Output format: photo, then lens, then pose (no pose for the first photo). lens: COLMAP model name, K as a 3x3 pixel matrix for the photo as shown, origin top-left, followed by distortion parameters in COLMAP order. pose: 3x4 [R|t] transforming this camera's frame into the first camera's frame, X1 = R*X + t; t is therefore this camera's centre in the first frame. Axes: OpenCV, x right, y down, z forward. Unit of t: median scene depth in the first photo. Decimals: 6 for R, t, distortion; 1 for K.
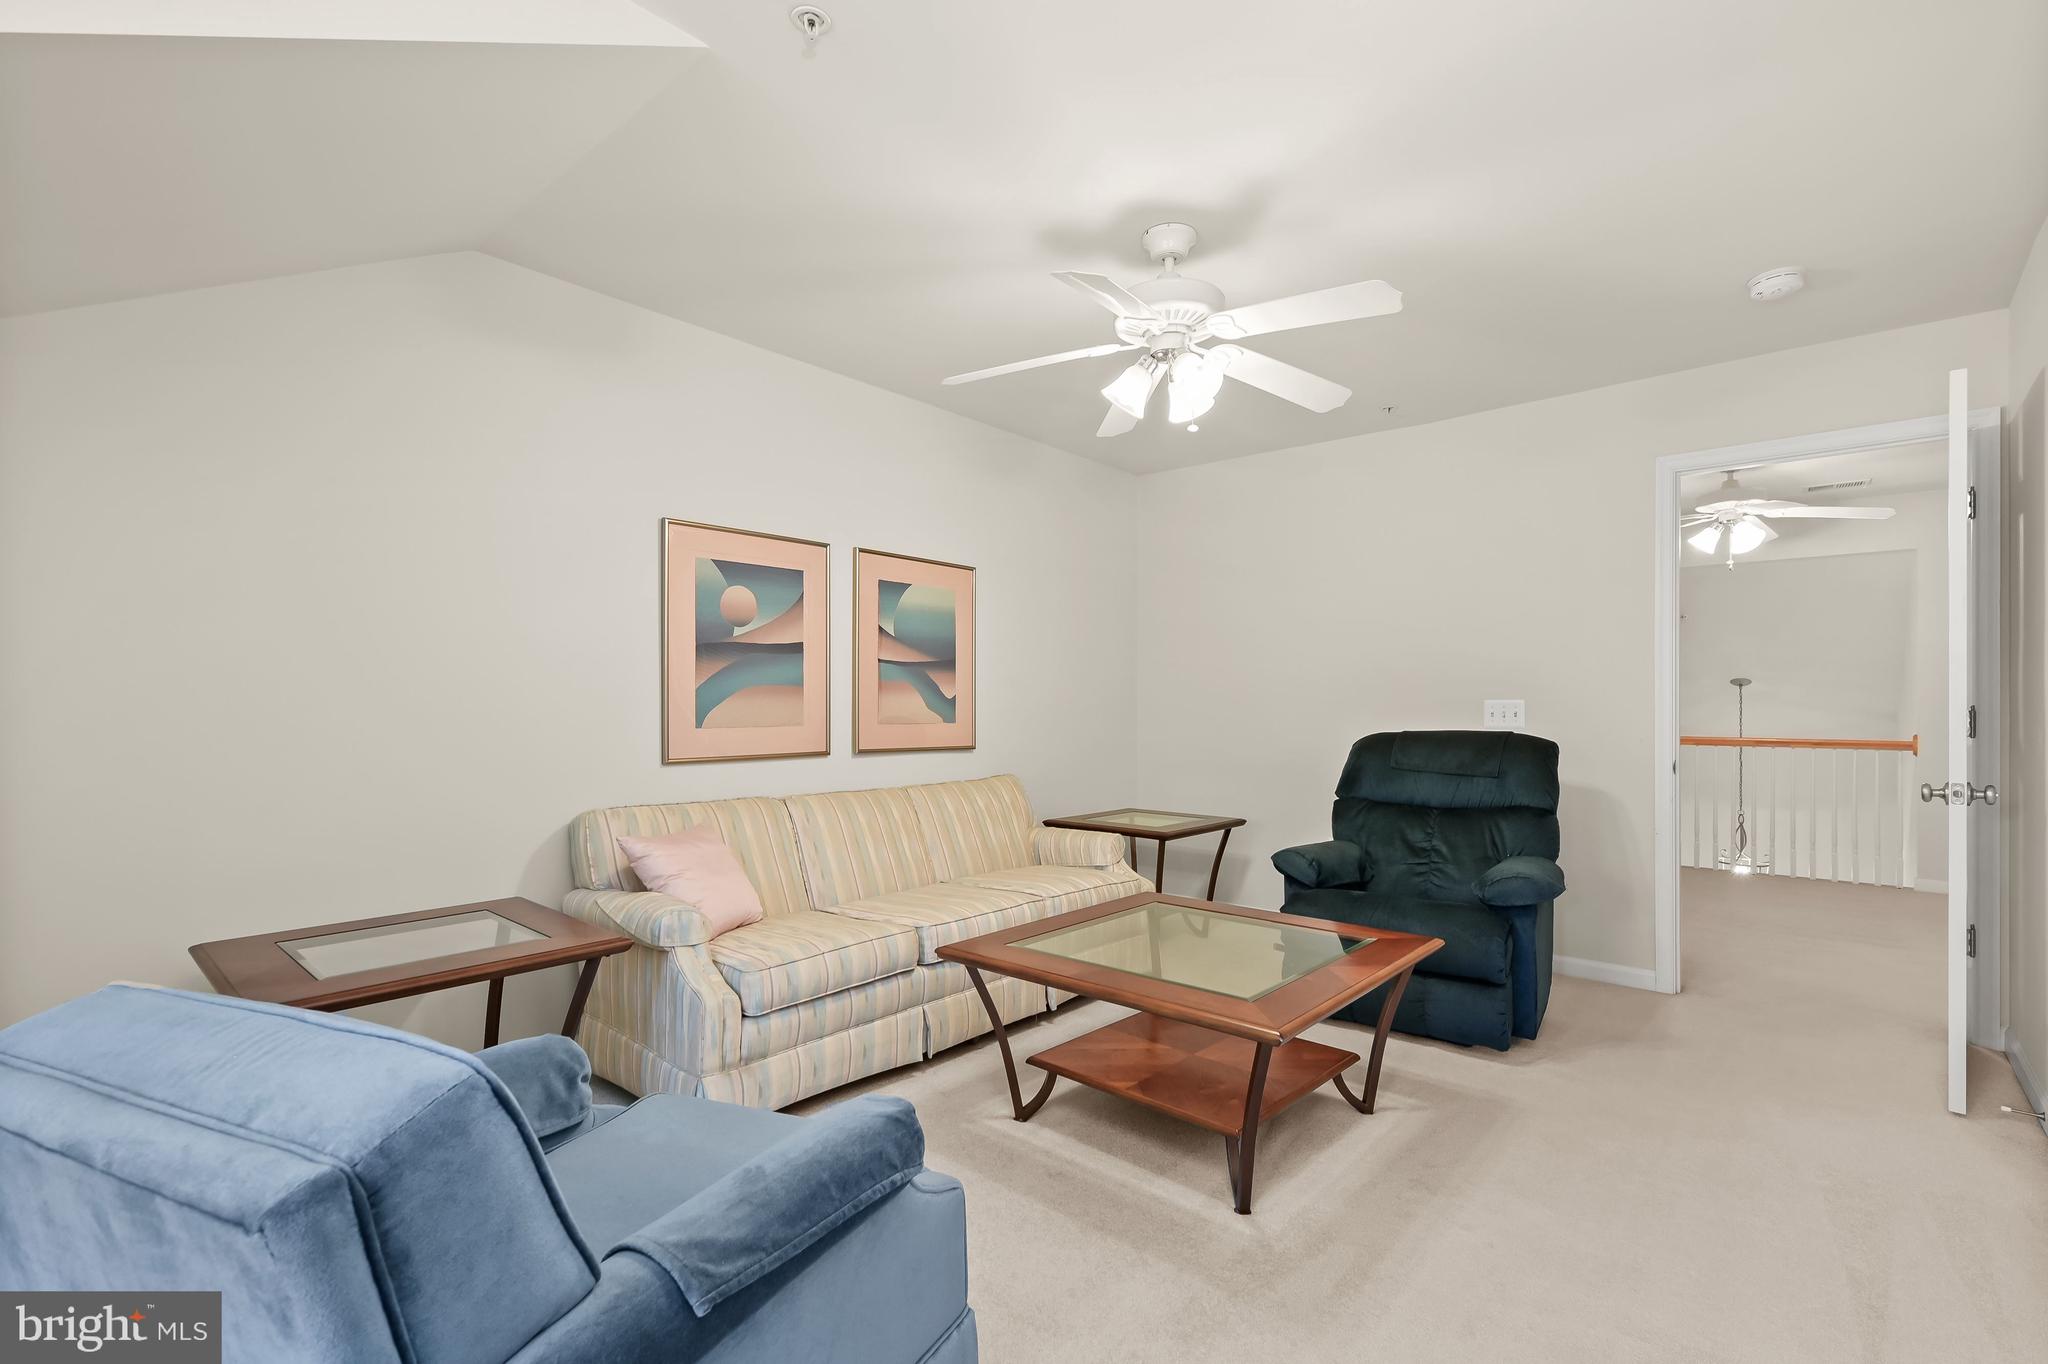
lens RADIAL K [[913.9, 0, 1038.6], [0, 913.9, 702.1], [0, 0, 1]] dist [0.000191, 0.000079]
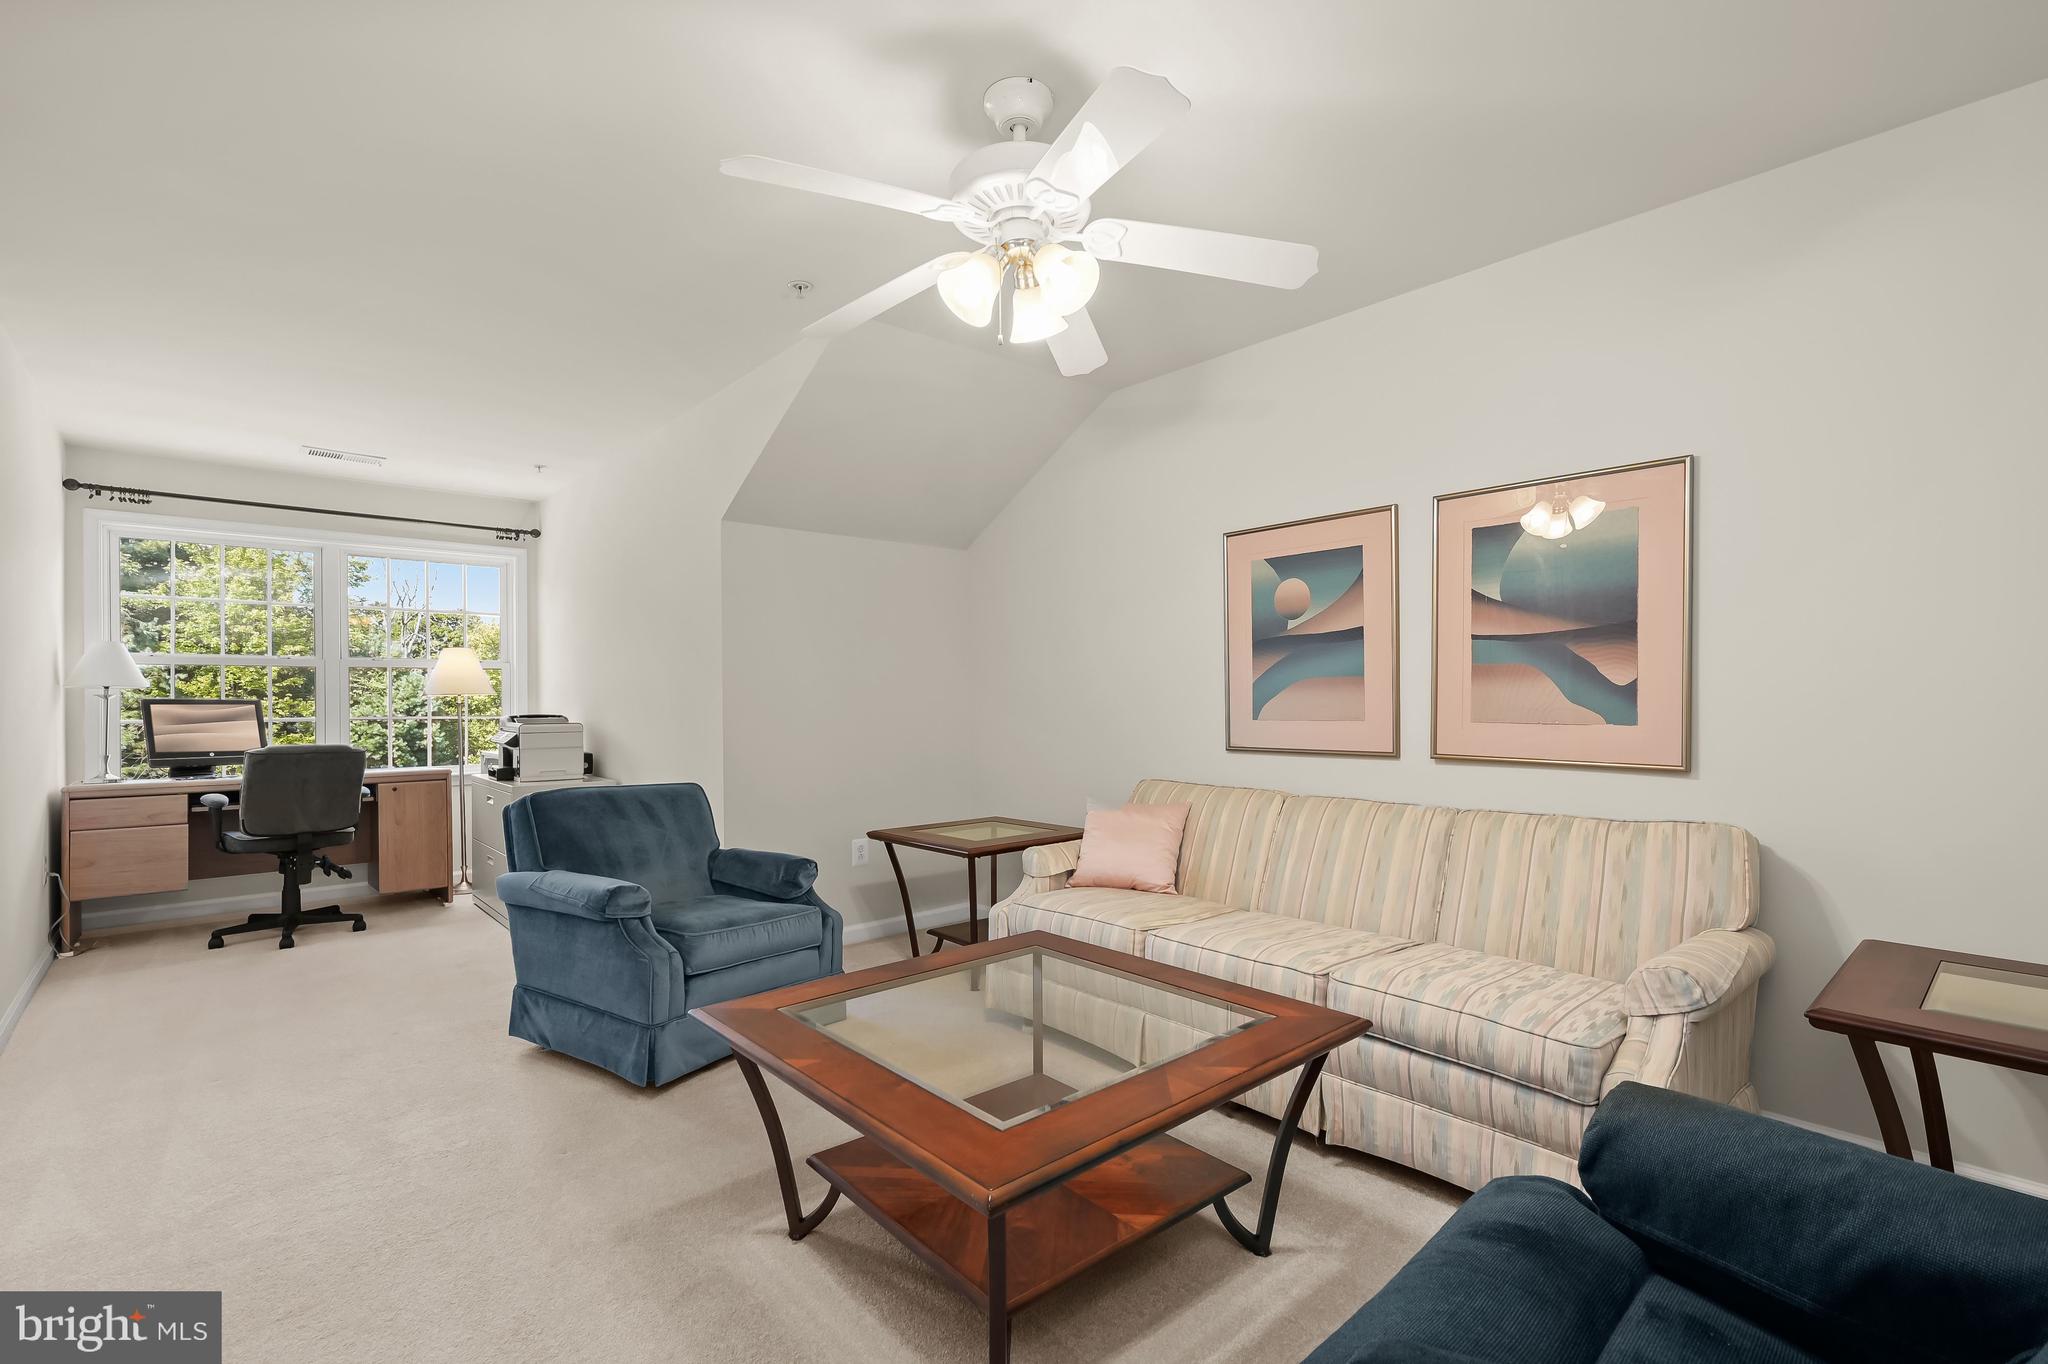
lens RADIAL K [[913.9, 0, 1038.6], [0, 913.9, 702.1], [0, 0, 1]] dist [0.000191, 0.000079]
pose [[-0.107217, -0.000661, -0.994235, 0.645585], [0.006484, 0.999978, -0.001364, 0.006482], [0.994214, -0.006593, -0.107210, 0.776653]]
